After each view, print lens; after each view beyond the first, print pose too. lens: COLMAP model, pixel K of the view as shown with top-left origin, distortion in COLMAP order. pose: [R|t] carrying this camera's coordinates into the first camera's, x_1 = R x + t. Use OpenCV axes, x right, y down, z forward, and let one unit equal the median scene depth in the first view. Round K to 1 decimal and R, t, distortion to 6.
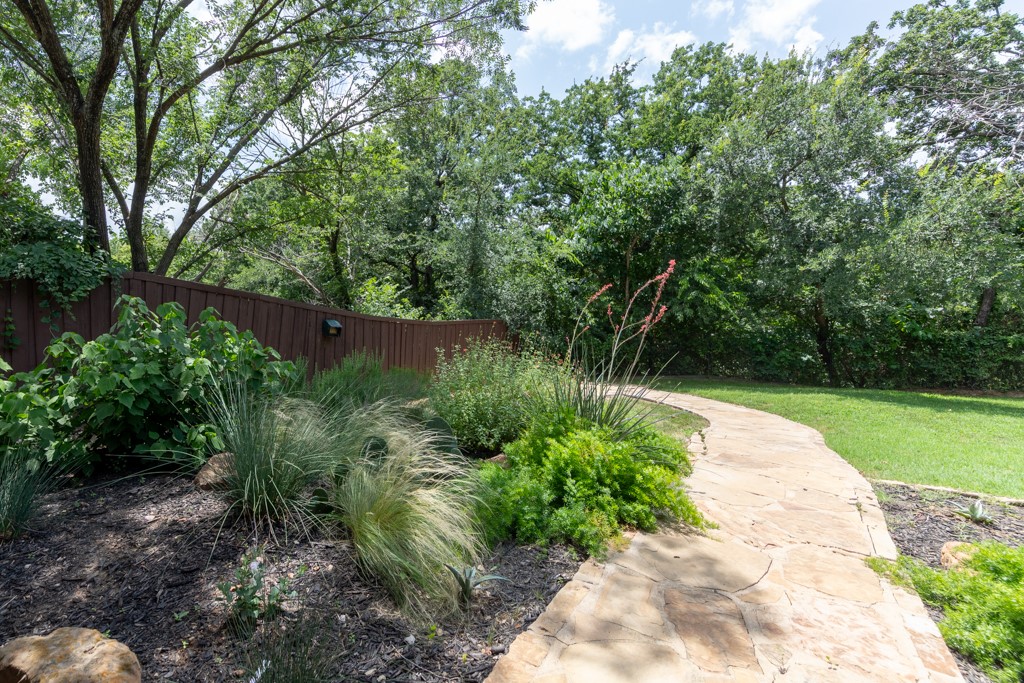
lens RADIAL K [[437.4, 0, 523.1], [0, 437.4, 334.0], [0, 0, 1]] dist [0.019806, -0.009567]
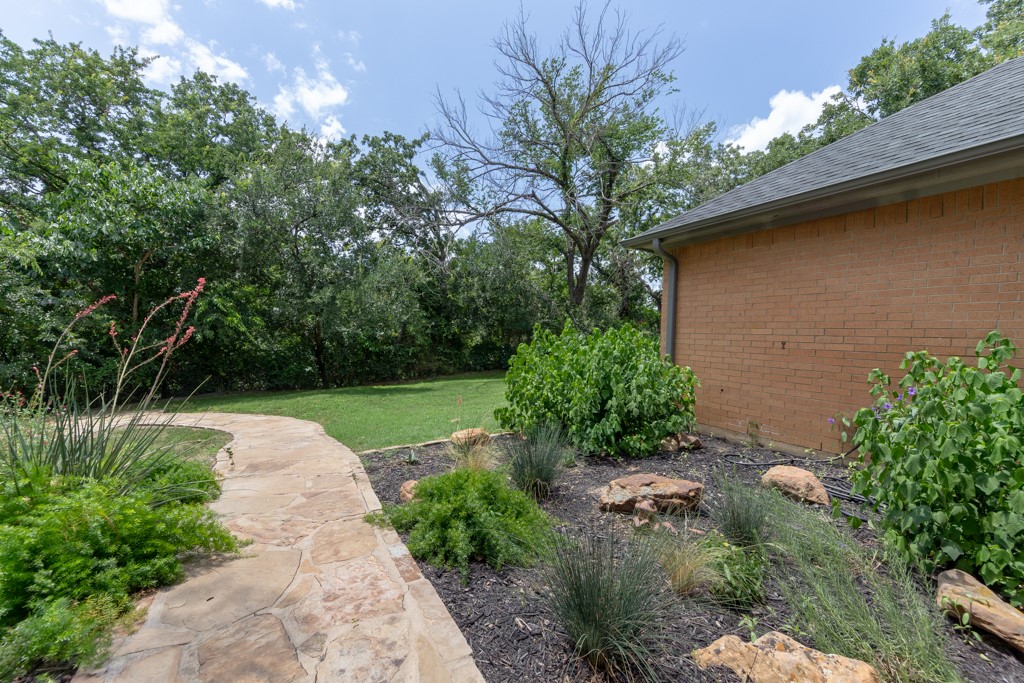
lens RADIAL K [[437.4, 0, 523.1], [0, 437.4, 334.0], [0, 0, 1]] dist [0.019806, -0.009567]
pose [[0.594367, 0.009246, 0.804141, -0.023161], [0.031272, 0.998912, -0.034601, 0.010651], [-0.803586, 0.045713, 0.593431, -0.209739]]
